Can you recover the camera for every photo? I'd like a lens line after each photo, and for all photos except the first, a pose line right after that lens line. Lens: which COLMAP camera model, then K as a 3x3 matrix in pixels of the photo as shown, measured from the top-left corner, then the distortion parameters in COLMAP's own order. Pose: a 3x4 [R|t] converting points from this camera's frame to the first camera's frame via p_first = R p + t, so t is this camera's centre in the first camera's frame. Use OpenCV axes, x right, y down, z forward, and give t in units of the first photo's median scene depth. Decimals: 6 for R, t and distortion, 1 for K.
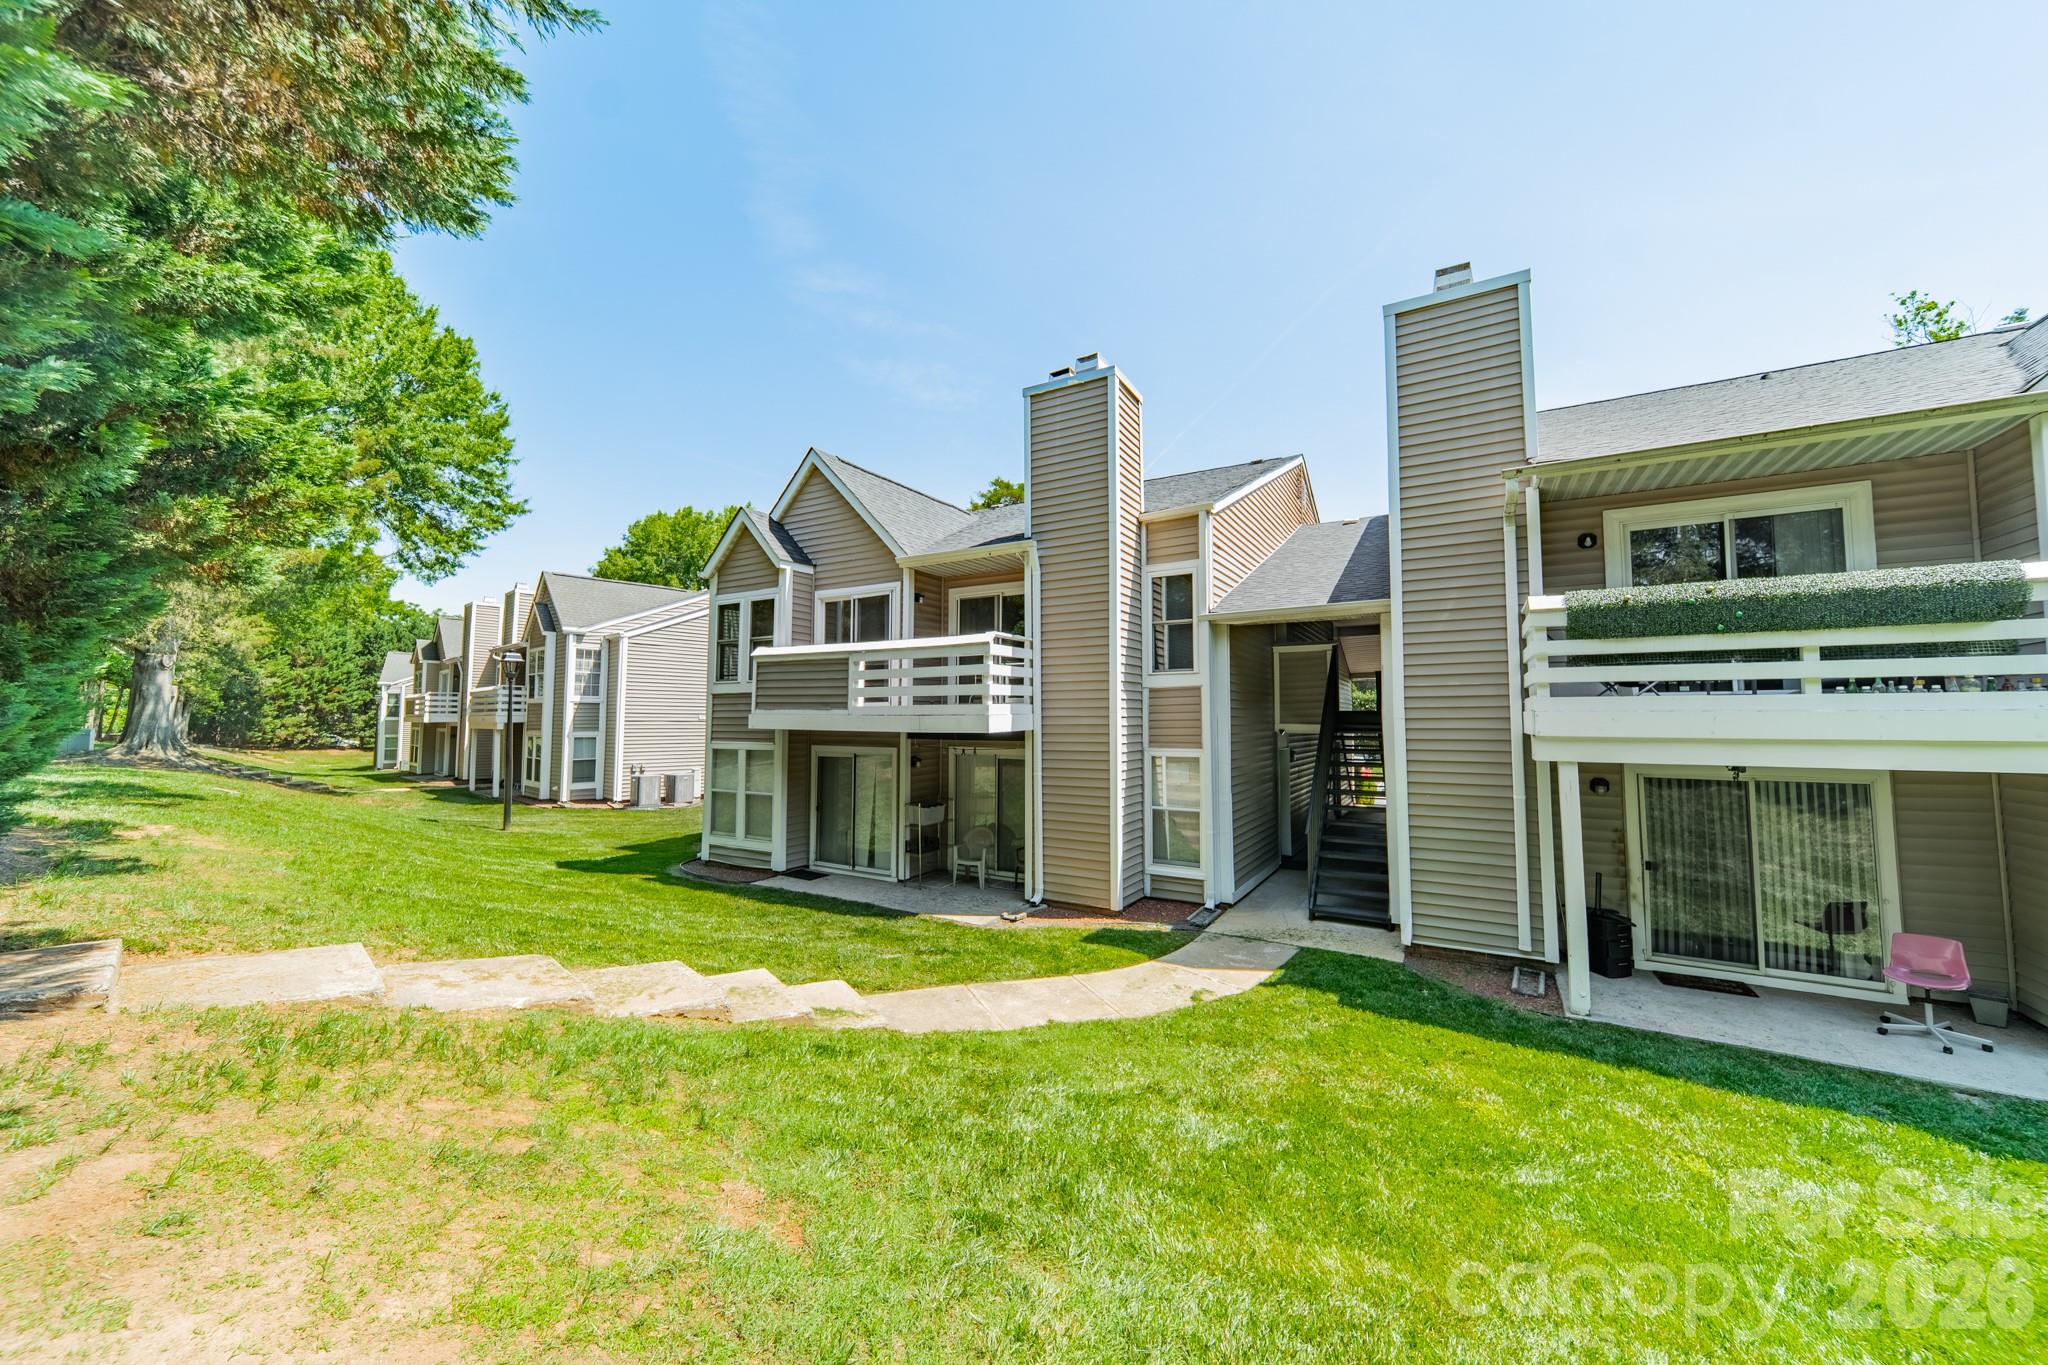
lens RADIAL K [[726.1, 0, 1026.1], [0, 726.1, 676.5], [0, 0, 1]] dist [0.008779, -0.000433]
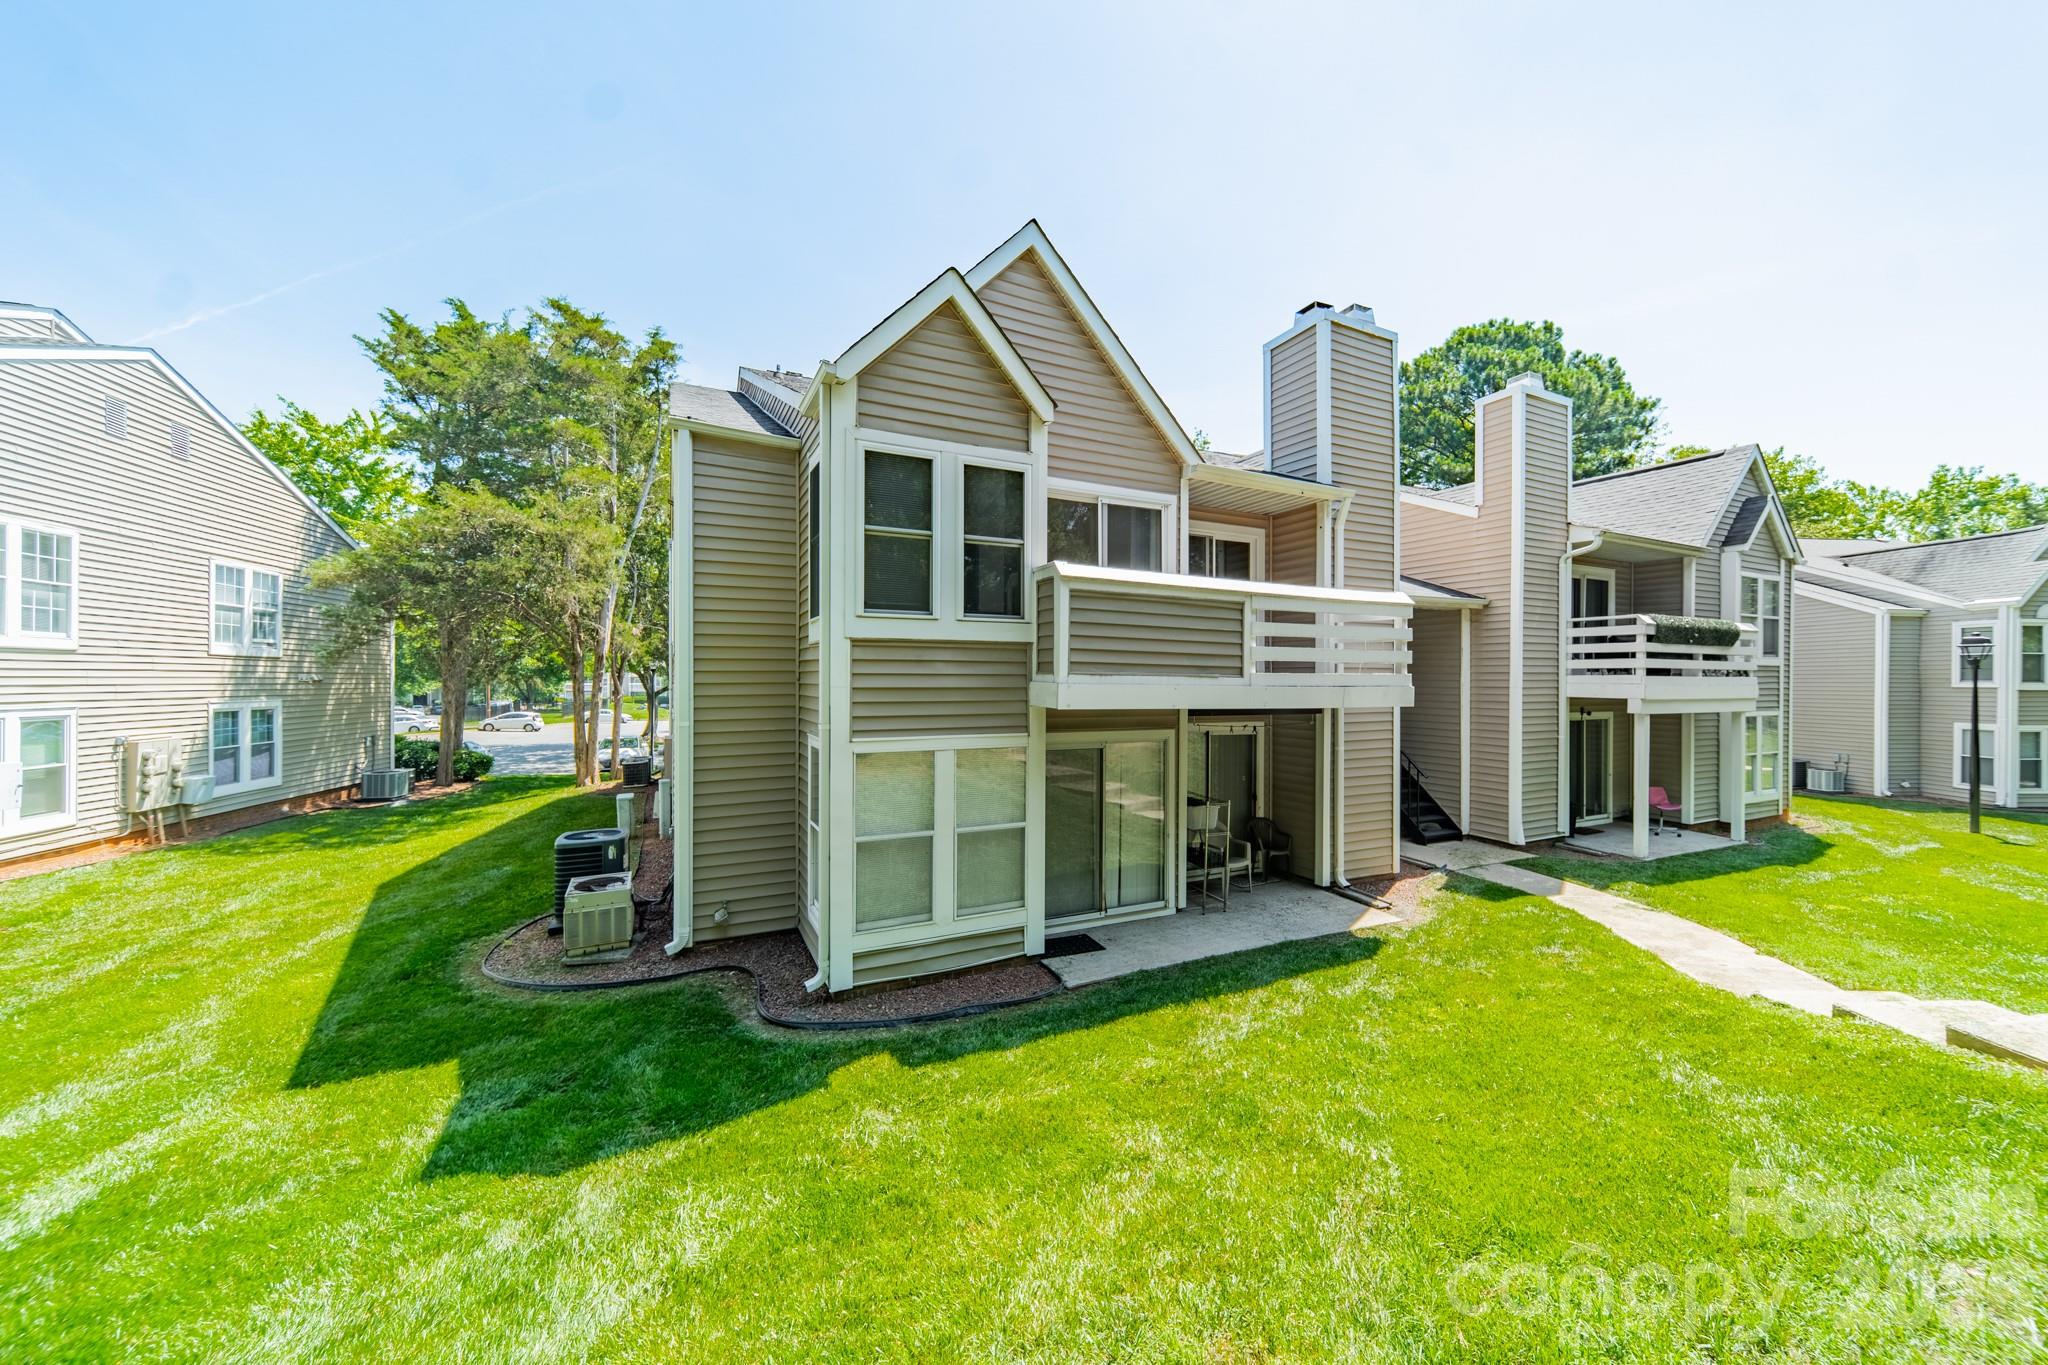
lens RADIAL K [[726.1, 0, 1039.1], [0, 726.1, 684.3], [0, 0, 1]] dist [0.008779, -0.000433]
pose [[0.565261, -0.006509, 0.824886, -0.880418], [-0.058722, 0.997114, 0.048108, 0.028381], [-0.822819, -0.075633, 0.563248, 0.746454]]
